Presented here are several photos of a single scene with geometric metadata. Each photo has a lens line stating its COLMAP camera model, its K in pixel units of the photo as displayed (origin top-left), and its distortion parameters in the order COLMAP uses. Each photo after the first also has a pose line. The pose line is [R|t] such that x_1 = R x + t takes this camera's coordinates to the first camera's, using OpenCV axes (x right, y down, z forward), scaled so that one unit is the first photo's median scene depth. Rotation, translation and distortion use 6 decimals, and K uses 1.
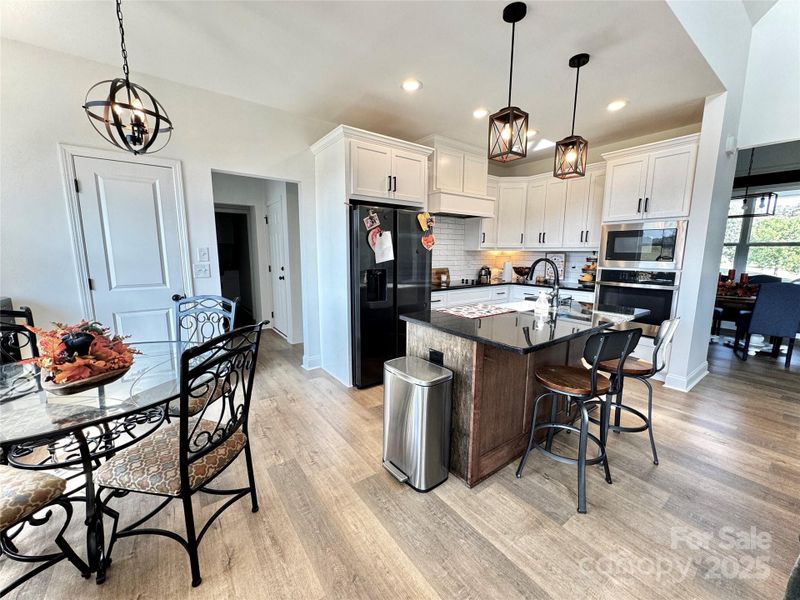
lens RADIAL K [[319.5, 0, 400.0], [0, 319.5, 300.0], [0, 0, 1]] dist [-0.002624, 0.000013]
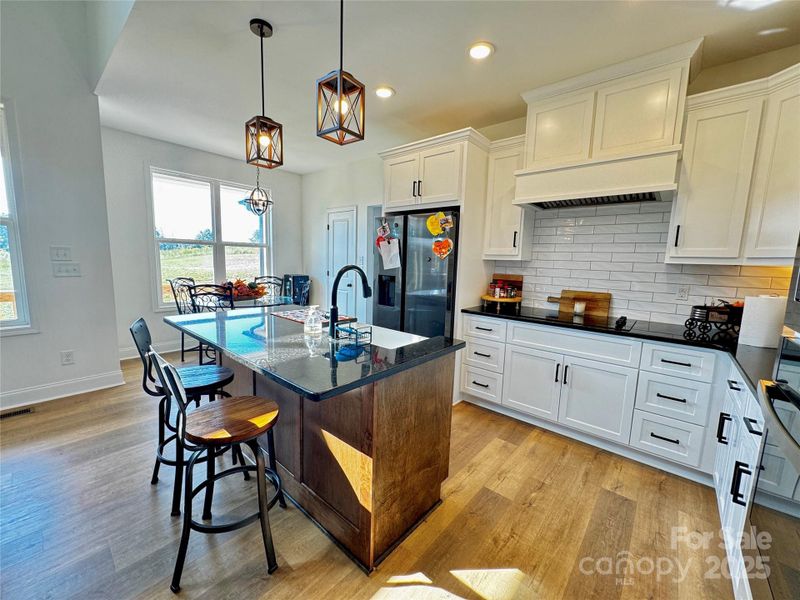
lens RADIAL K [[319.5, 0, 400.0], [0, 319.5, 300.0], [0, 0, 1]] dist [-0.002624, 0.000013]
pose [[0.221025, 0.120542, -0.967790, 1.004306], [-0.176857, 0.980833, 0.081776, -0.113284], [0.959098, 0.153086, 0.238107, 0.833066]]
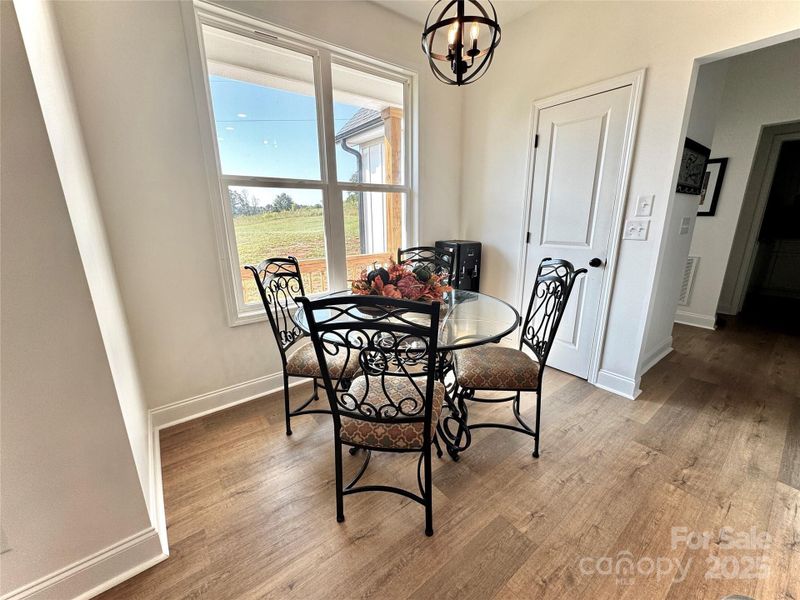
lens RADIAL K [[319.5, 0, 400.0], [0, 319.5, 300.0], [0, 0, 1]] dist [-0.002624, 0.000013]
pose [[0.019975, 0.246119, -0.969034, 0.092990], [-0.140438, 0.960308, 0.241008, -0.039386], [0.989888, 0.131275, 0.053747, 0.464375]]
